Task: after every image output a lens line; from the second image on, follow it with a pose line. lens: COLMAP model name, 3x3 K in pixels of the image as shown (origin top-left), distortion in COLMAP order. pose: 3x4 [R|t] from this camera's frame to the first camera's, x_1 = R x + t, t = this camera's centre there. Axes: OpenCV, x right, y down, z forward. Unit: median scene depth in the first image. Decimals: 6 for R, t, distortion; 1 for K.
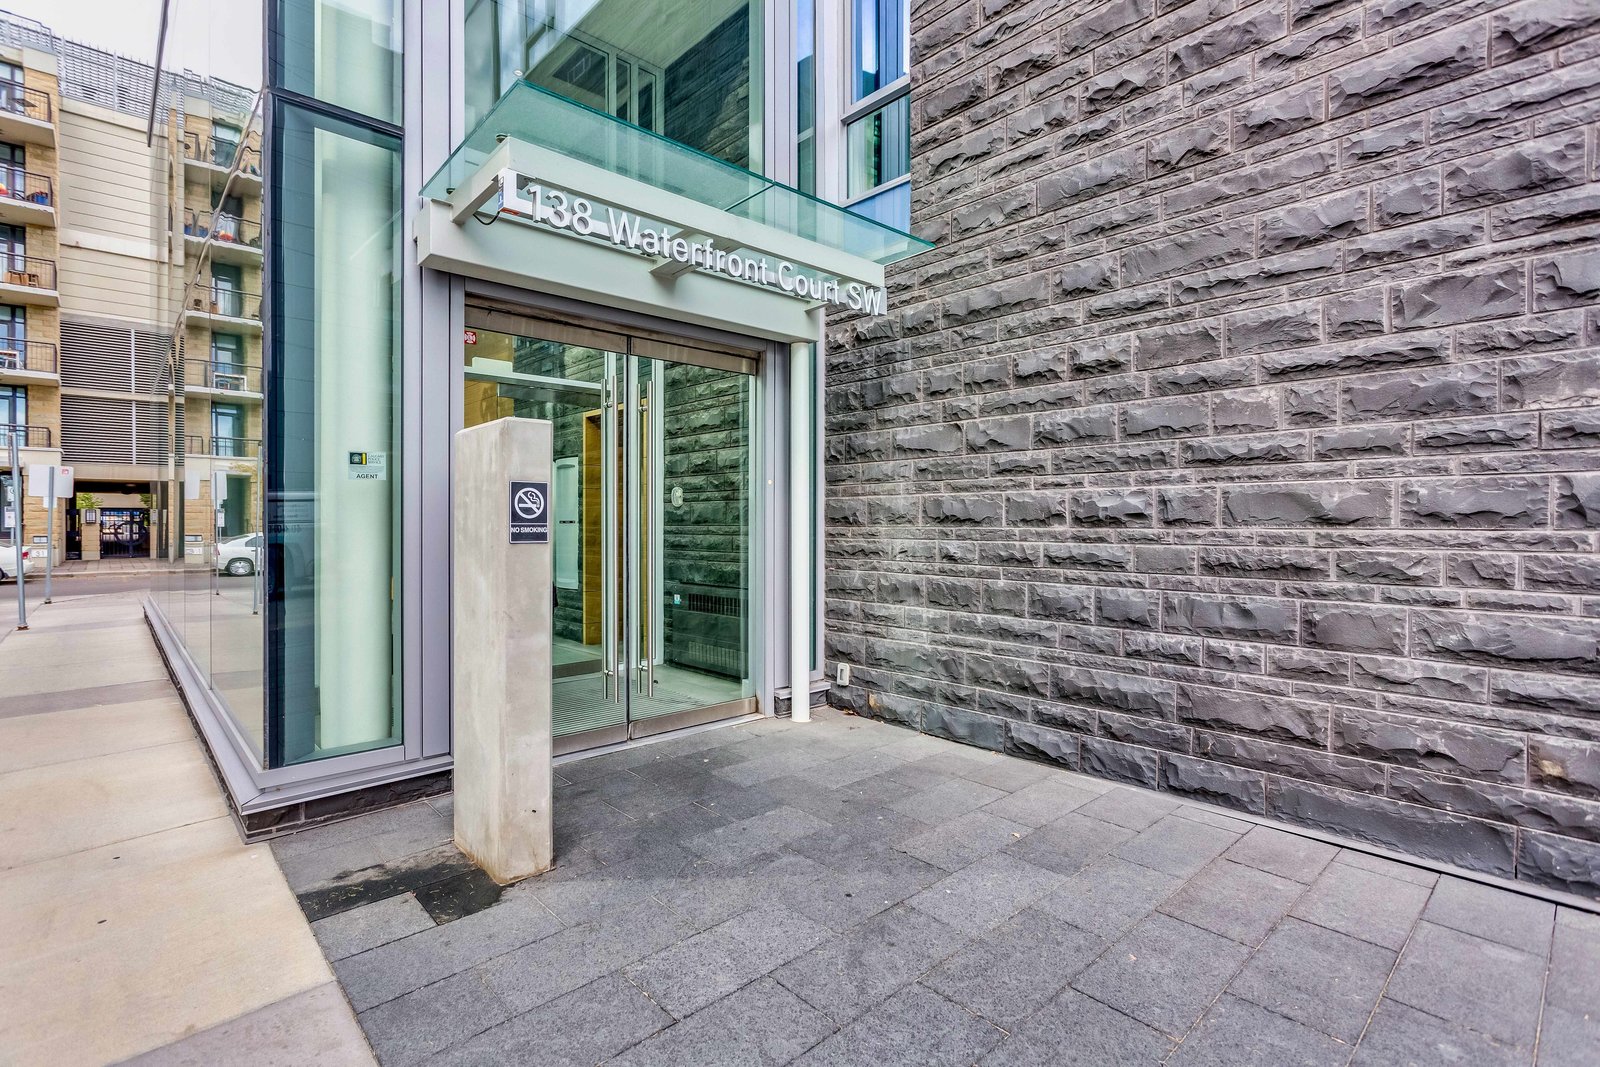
lens RADIAL K [[752.0, 0, 798.2], [0, 752.0, 532.8], [0, 0, 1]] dist [-0.004251, -0.000213]
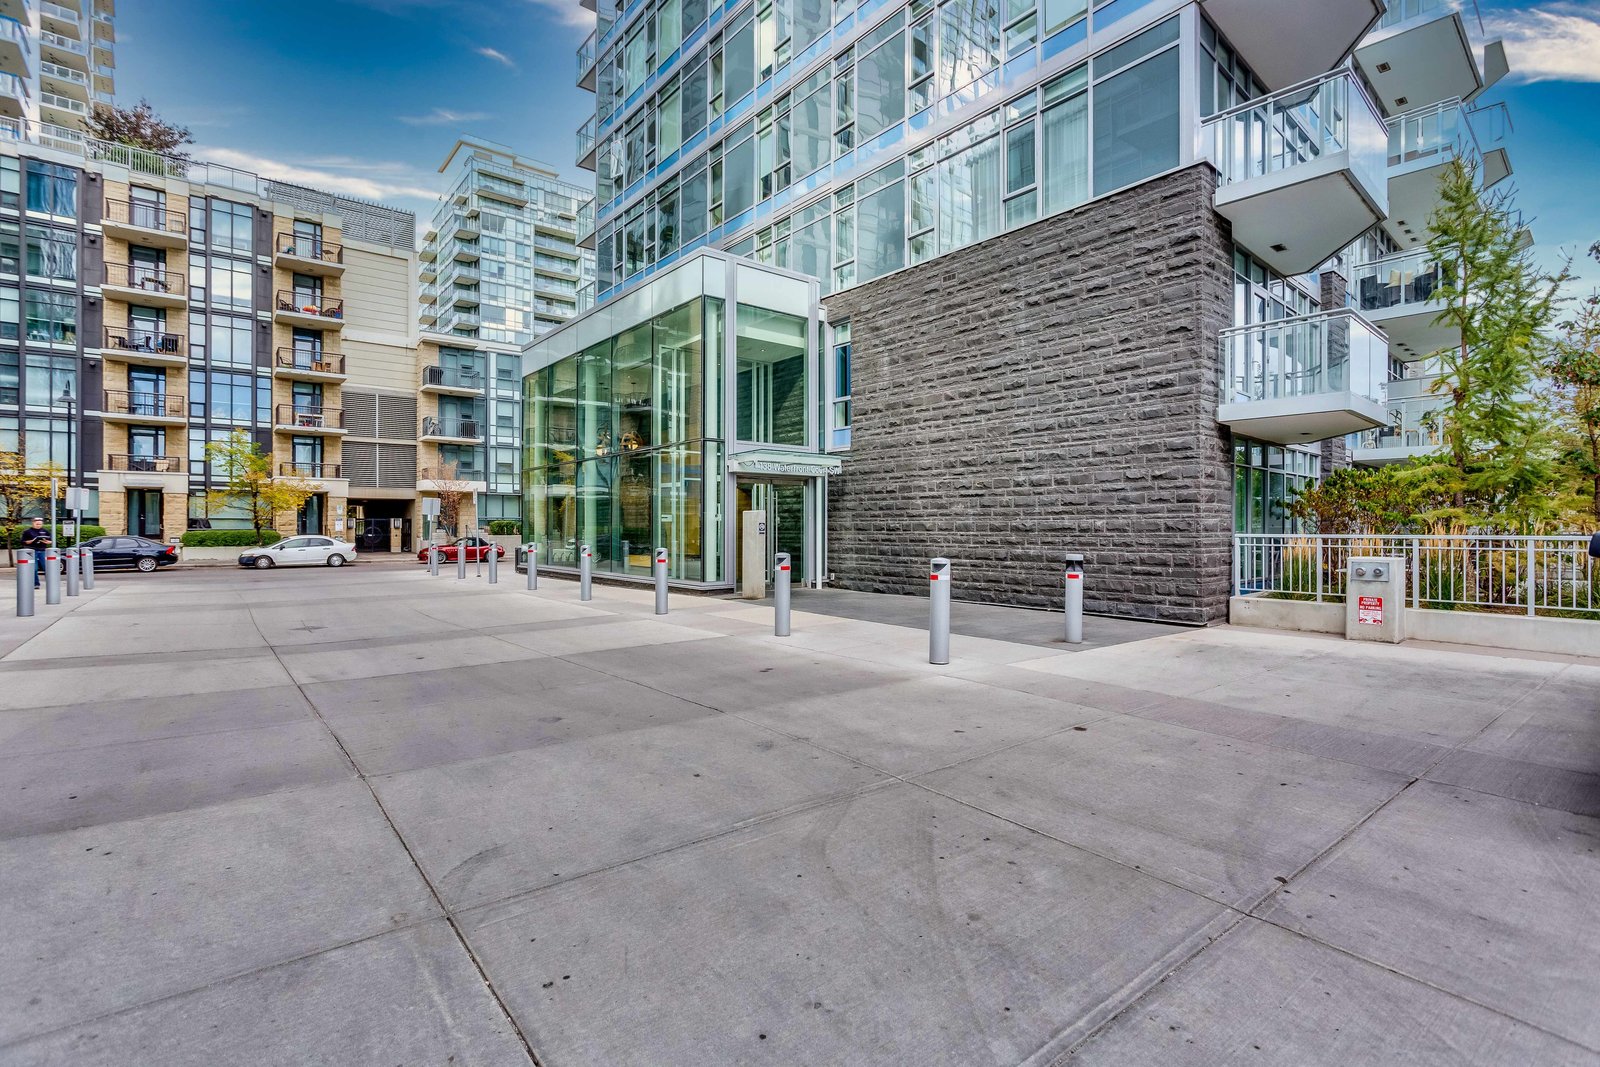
lens RADIAL K [[752.0, 0, 793.4], [0, 752.0, 532.8], [0, 0, 1]] dist [-0.004251, -0.000213]
pose [[0.996966, 0.000983, -0.077831, 0.156429], [-0.001494, 0.999978, -0.006508, 0.021622], [0.077822, 0.006604, 0.996945, -2.441780]]
